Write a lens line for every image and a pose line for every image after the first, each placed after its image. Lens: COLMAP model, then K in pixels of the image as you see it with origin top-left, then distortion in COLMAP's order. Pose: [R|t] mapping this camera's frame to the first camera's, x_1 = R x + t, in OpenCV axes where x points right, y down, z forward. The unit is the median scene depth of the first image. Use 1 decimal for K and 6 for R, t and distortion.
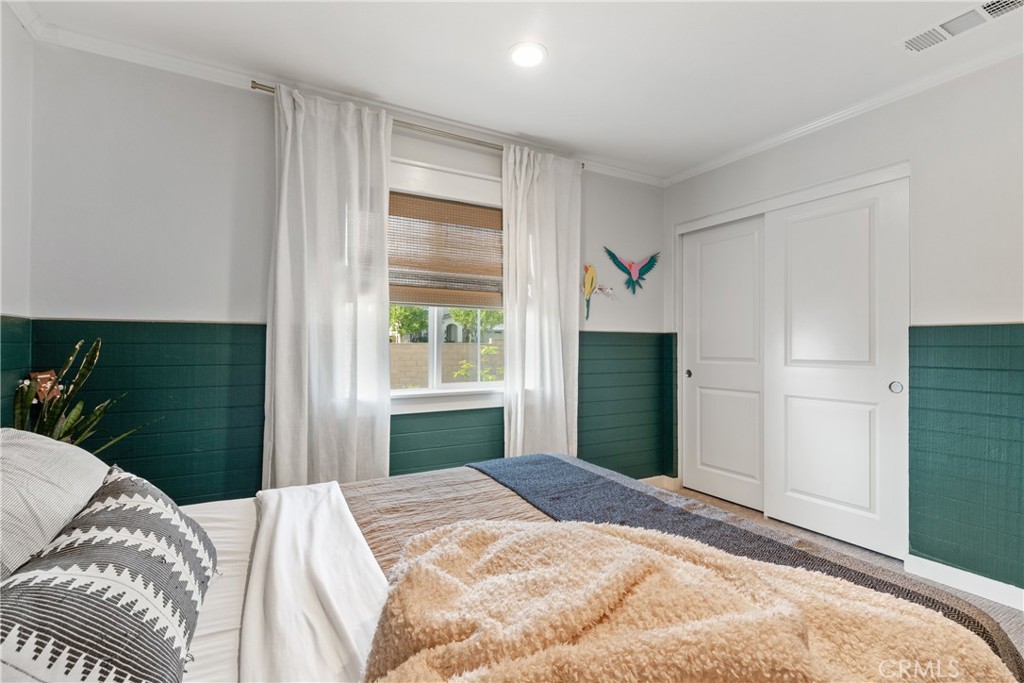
lens RADIAL K [[465.7, 0, 516.5], [0, 465.7, 344.1], [0, 0, 1]] dist [0.012167, 0.000031]
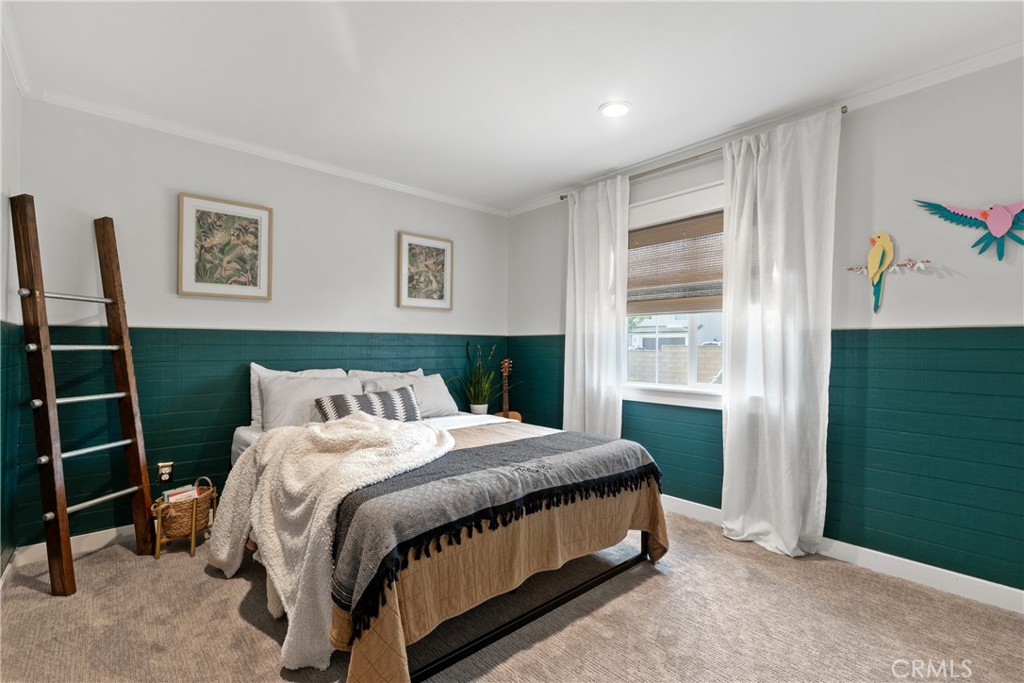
lens RADIAL K [[465.7, 0, 514.4], [0, 465.7, 343.3], [0, 0, 1]] dist [0.012167, 0.000031]
pose [[0.228304, -0.014996, -0.973474, 0.852133], [-0.005299, 0.999847, -0.016645, 0.011375], [0.973576, 0.008959, 0.228190, 0.354407]]
